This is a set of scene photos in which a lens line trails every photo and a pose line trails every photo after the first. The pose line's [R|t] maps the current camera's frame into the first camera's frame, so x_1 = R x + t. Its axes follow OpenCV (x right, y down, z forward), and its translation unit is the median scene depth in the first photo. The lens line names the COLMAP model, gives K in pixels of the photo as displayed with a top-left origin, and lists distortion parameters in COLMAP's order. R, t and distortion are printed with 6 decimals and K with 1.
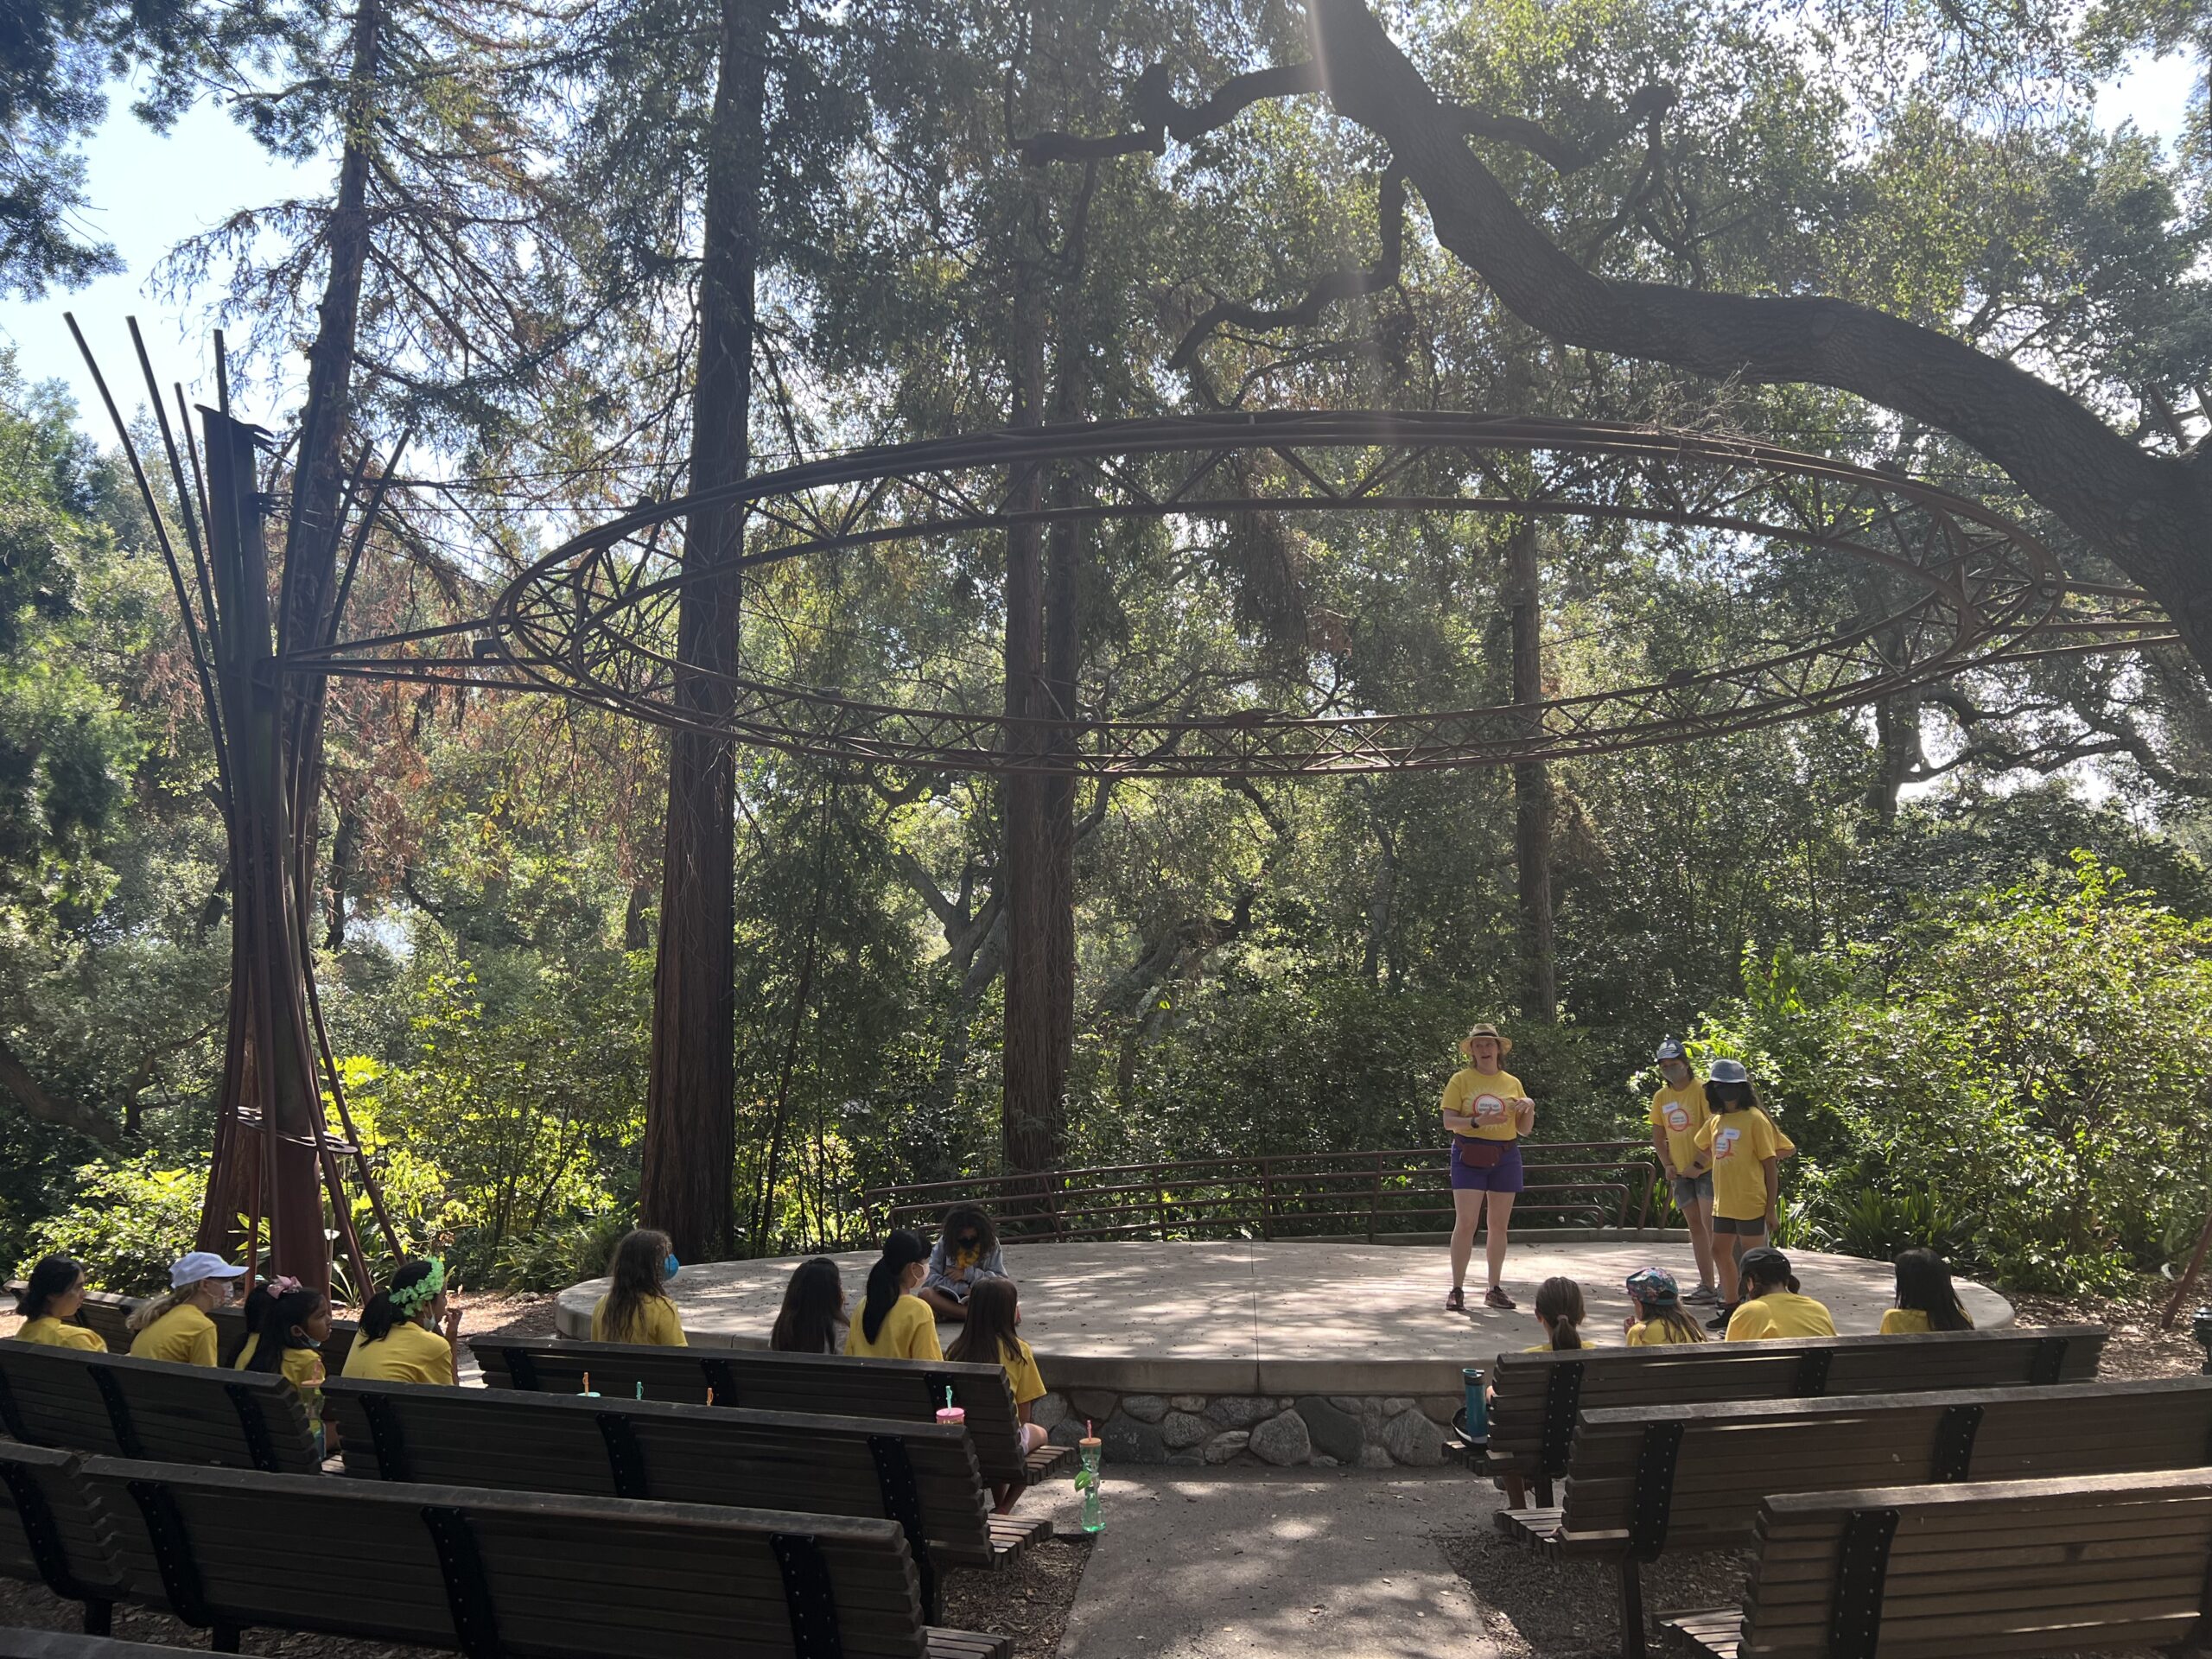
lens RADIAL K [[1666.4, 0, 1103.7], [0, 1666.4, 834.1], [0, 0, 1]] dist [0.065358, -0.080247]
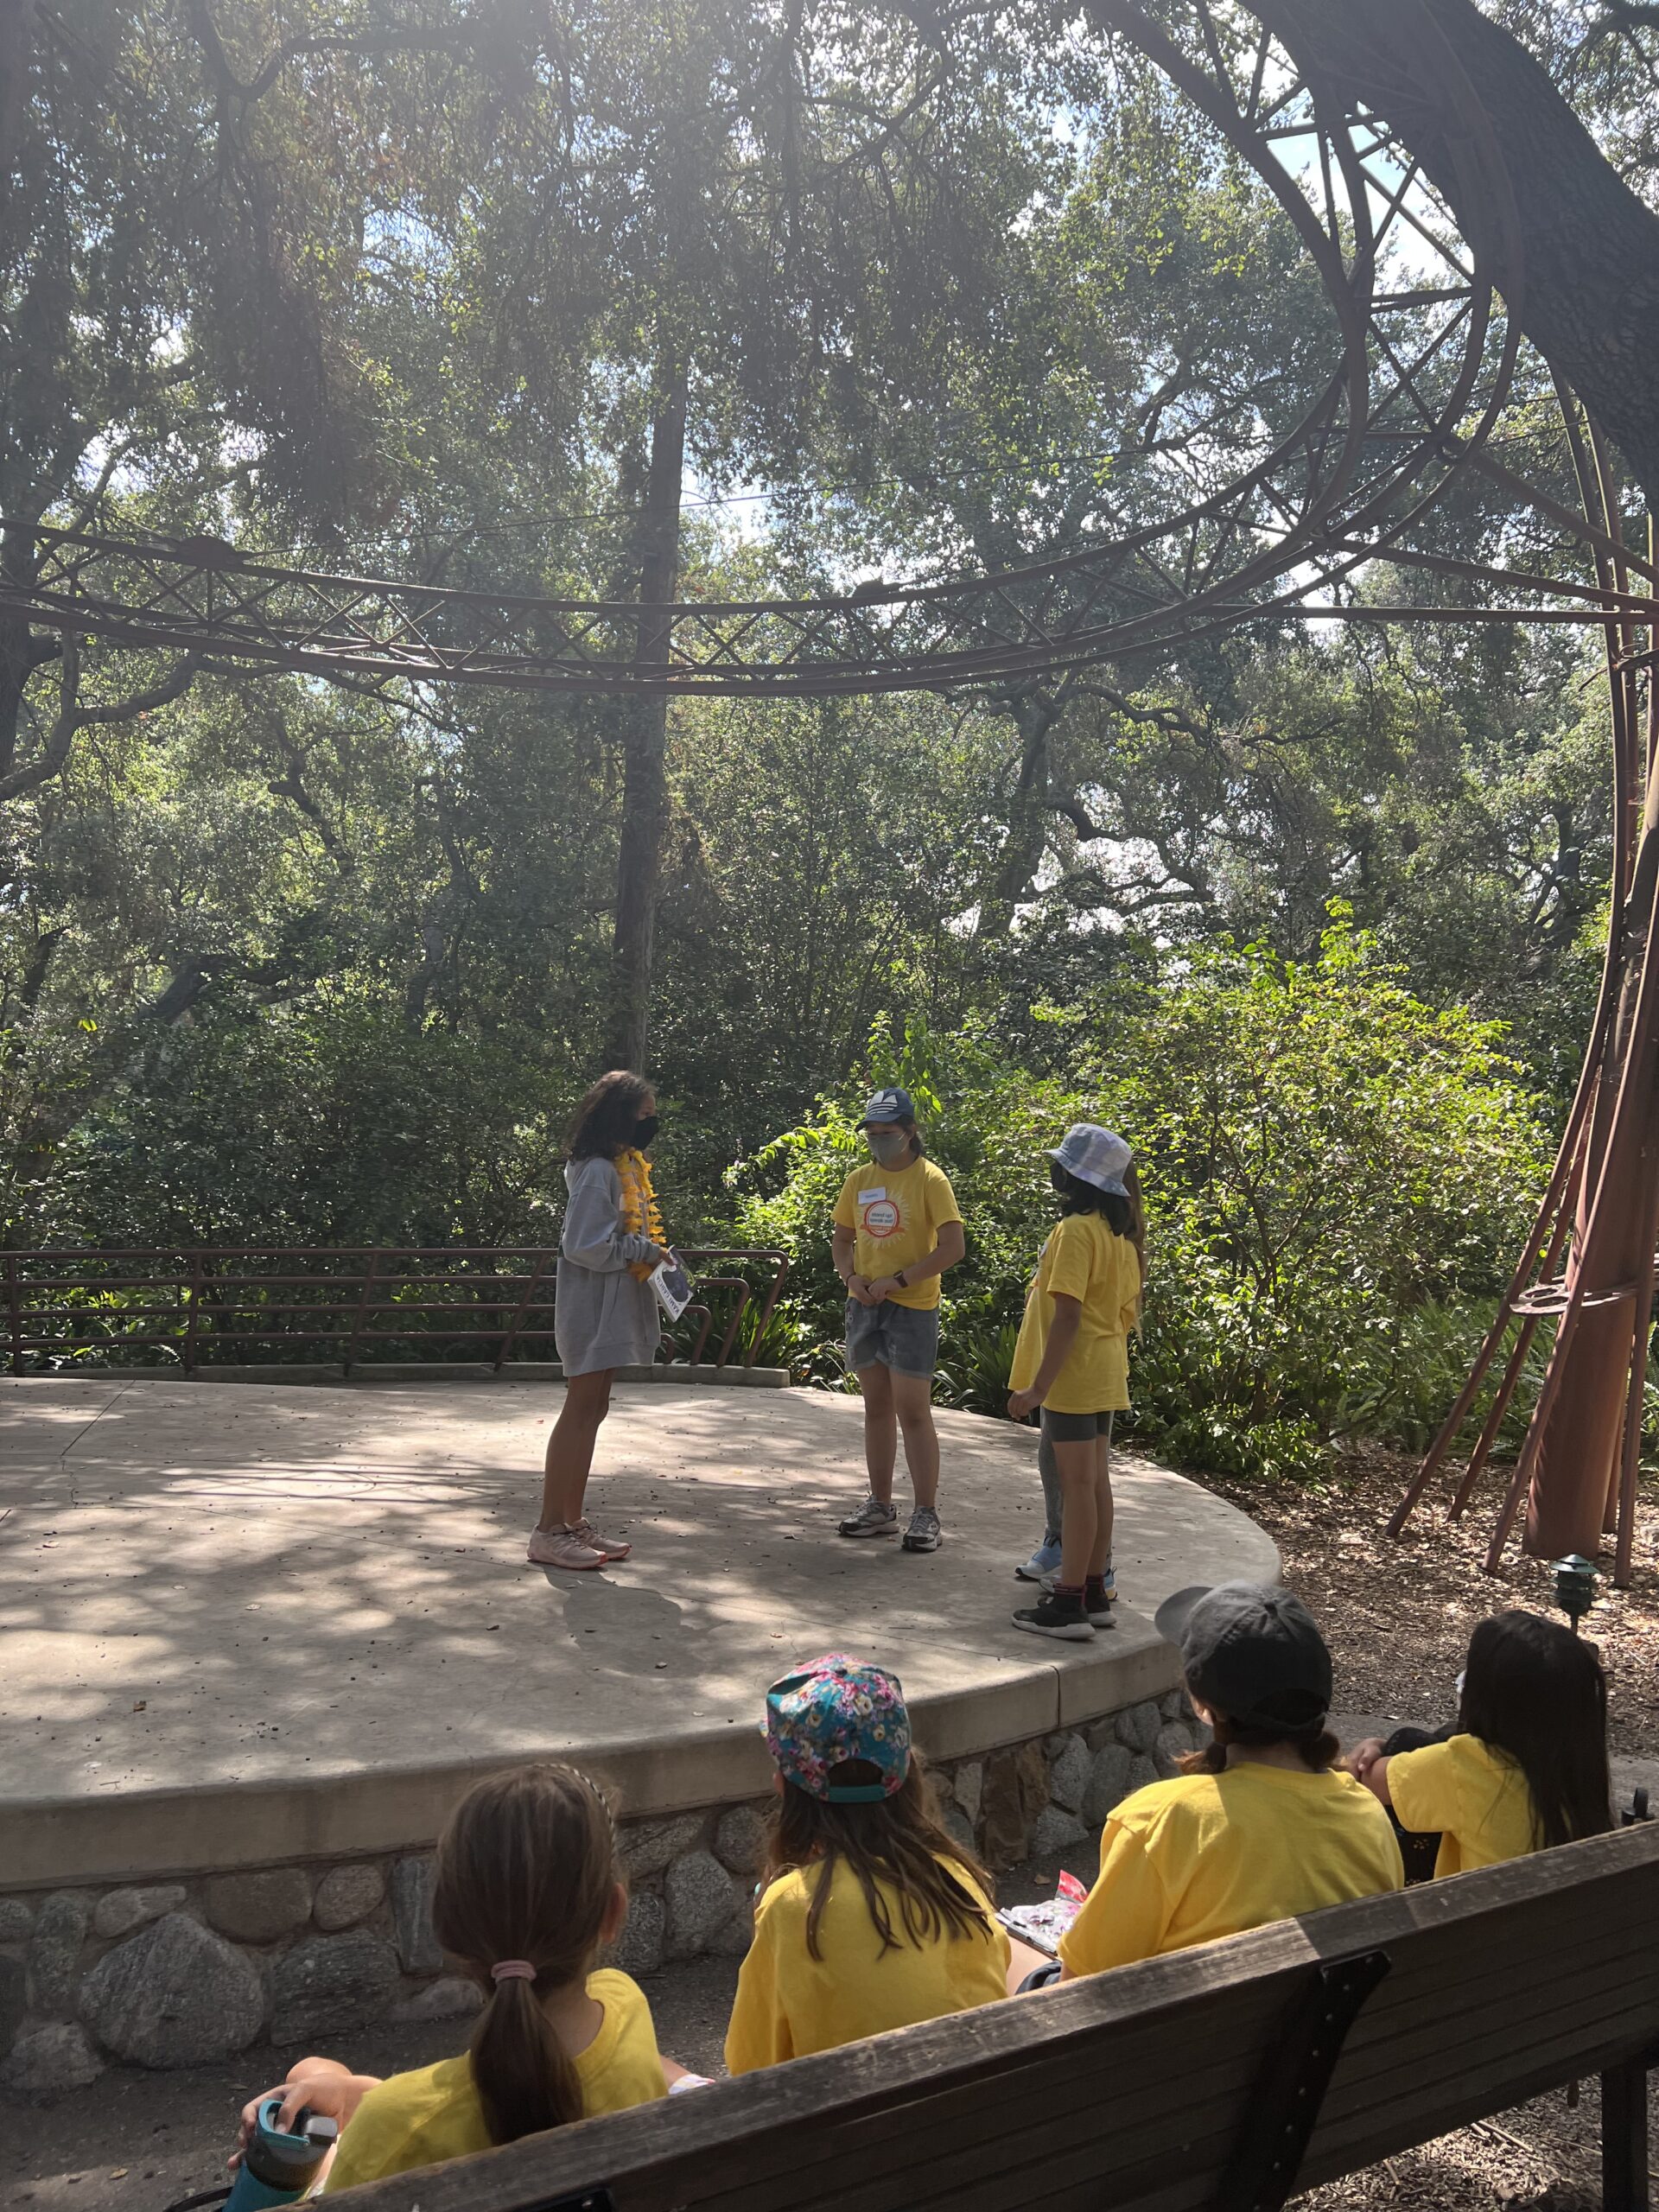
lens RADIAL K [[1666.4, 0, 817.1], [0, 1666.4, 1111.1], [0, 0, 1]] dist [0.065358, -0.080247]
pose [[0.930189, 0.081583, 0.357901, 0.077527], [-0.118180, 0.989637, 0.081565, 0.051621], [-0.347538, -0.118167, 0.930190, 0.278724]]
